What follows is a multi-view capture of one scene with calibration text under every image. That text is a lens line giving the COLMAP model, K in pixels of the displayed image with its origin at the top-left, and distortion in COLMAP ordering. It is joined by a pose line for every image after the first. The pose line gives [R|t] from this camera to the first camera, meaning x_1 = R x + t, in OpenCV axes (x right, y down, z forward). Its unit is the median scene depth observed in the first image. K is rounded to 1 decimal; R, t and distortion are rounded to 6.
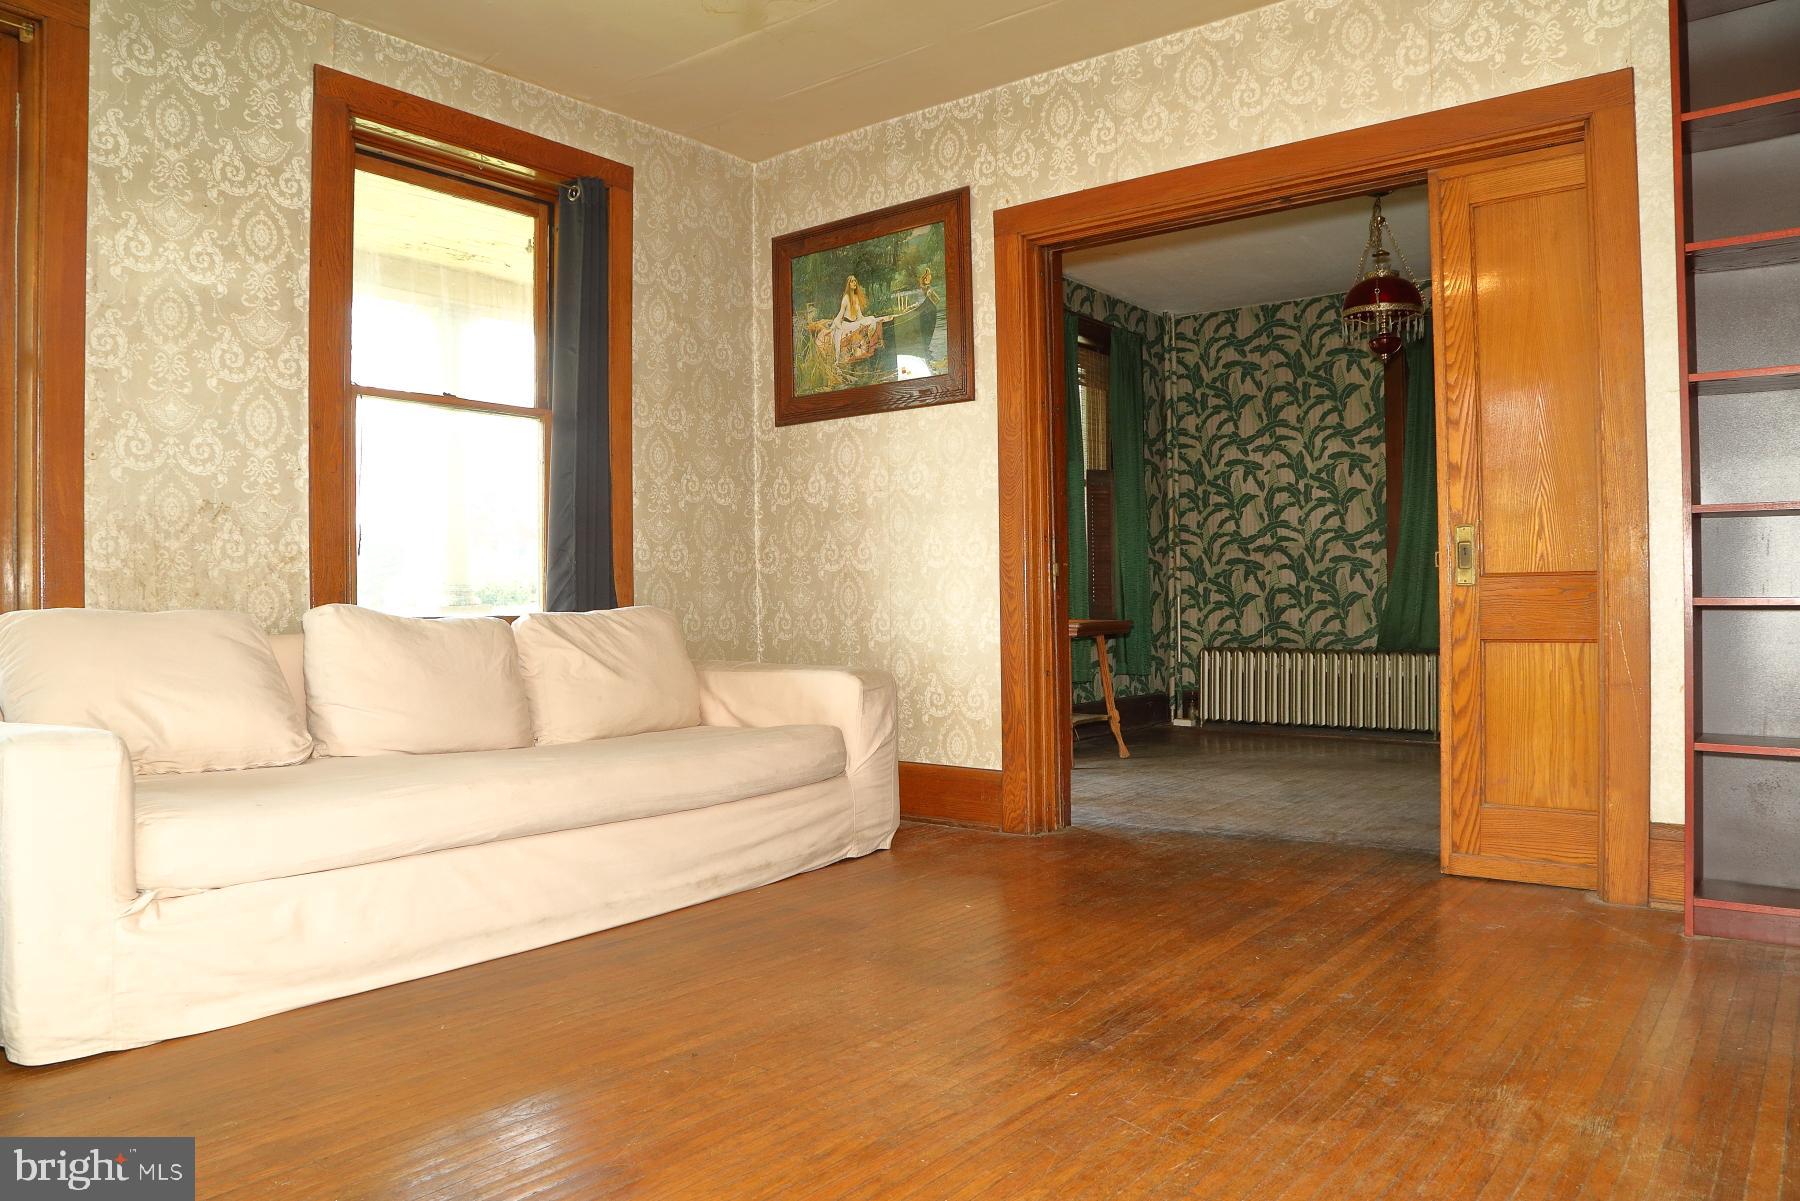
lens RADIAL K [[1258.4, 0, 893.3], [0, 1258.4, 608.2], [0, 0, 1]] dist [-0.119043, 0.065170]
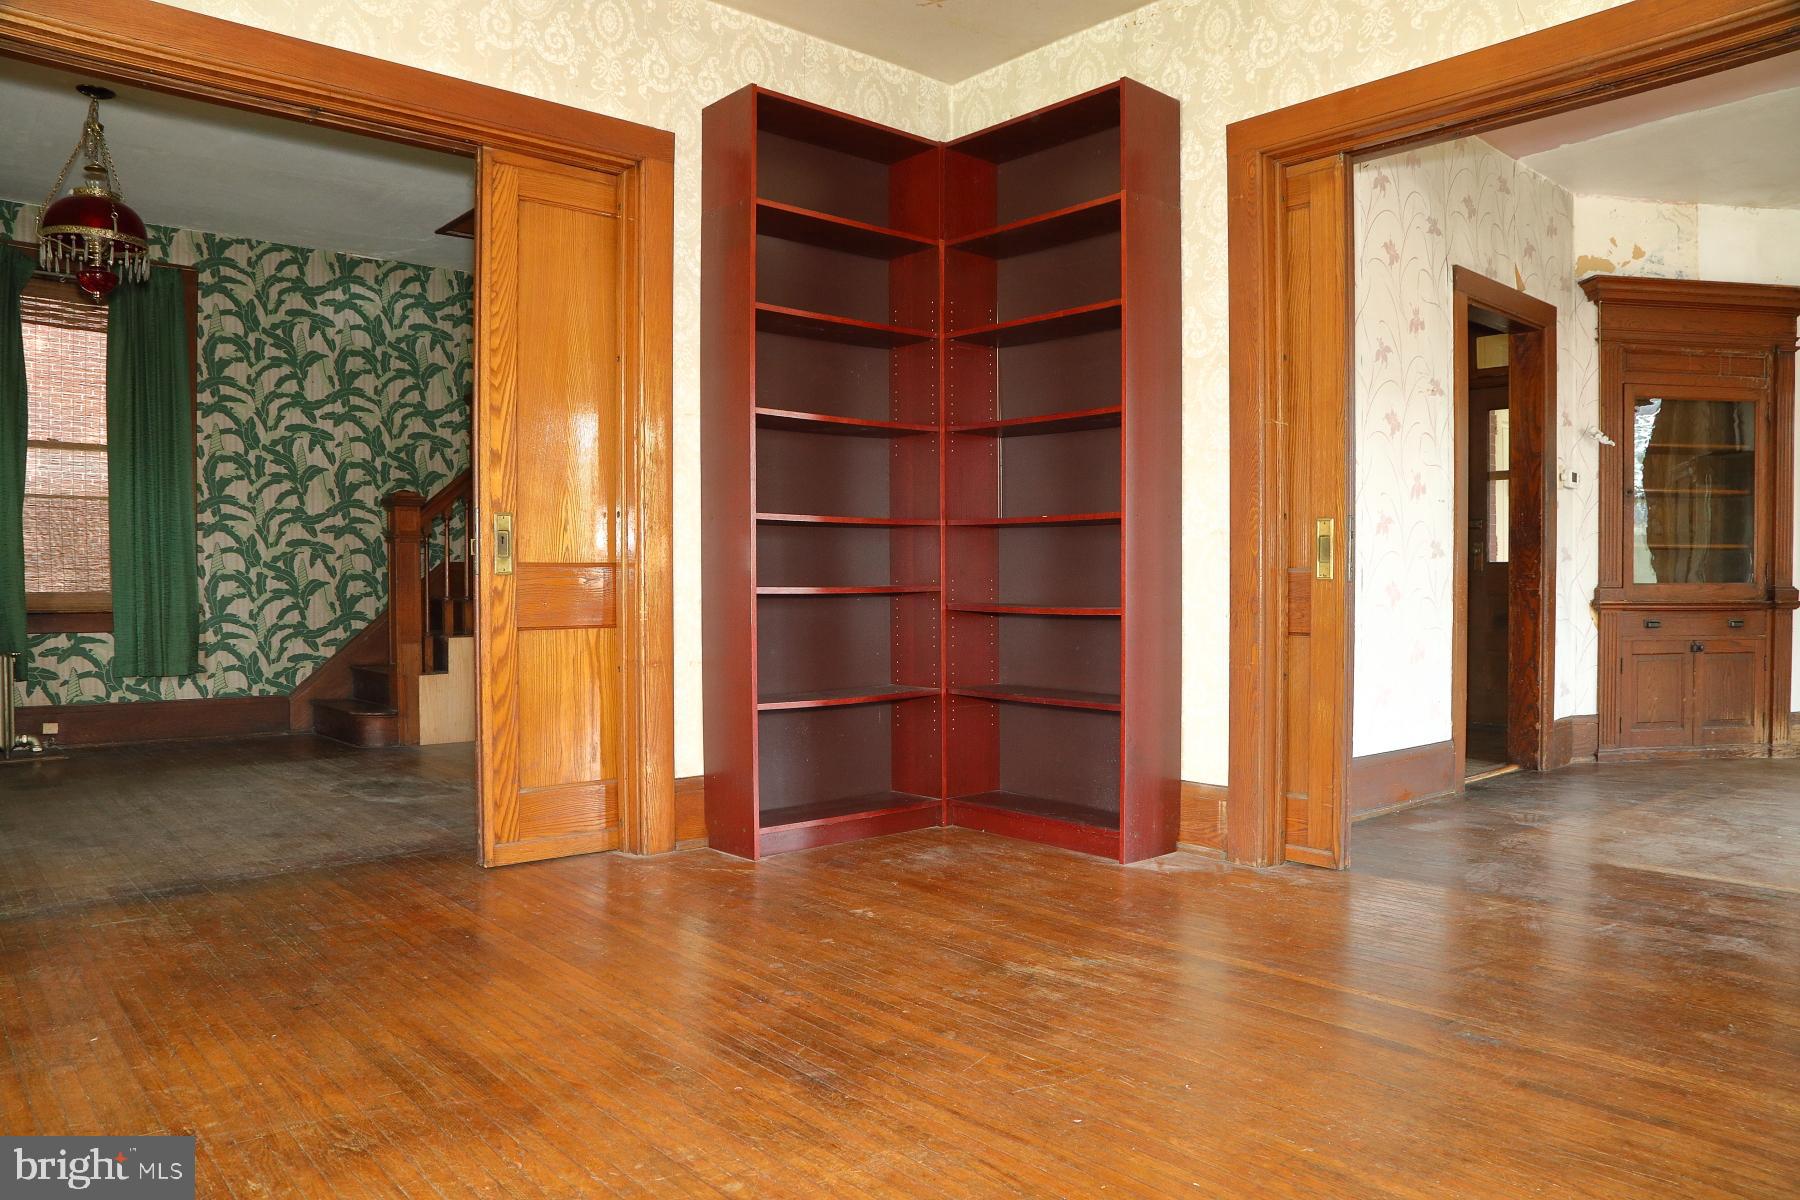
lens RADIAL K [[1258.4, 0, 893.3], [0, 1258.4, 607.7], [0, 0, 1]] dist [-0.119043, 0.065170]
pose [[0.174231, -0.011907, 0.984633, -0.592399], [0.003988, 0.999927, 0.011387, -0.001985], [-0.984697, 0.001943, 0.174266, 0.642004]]
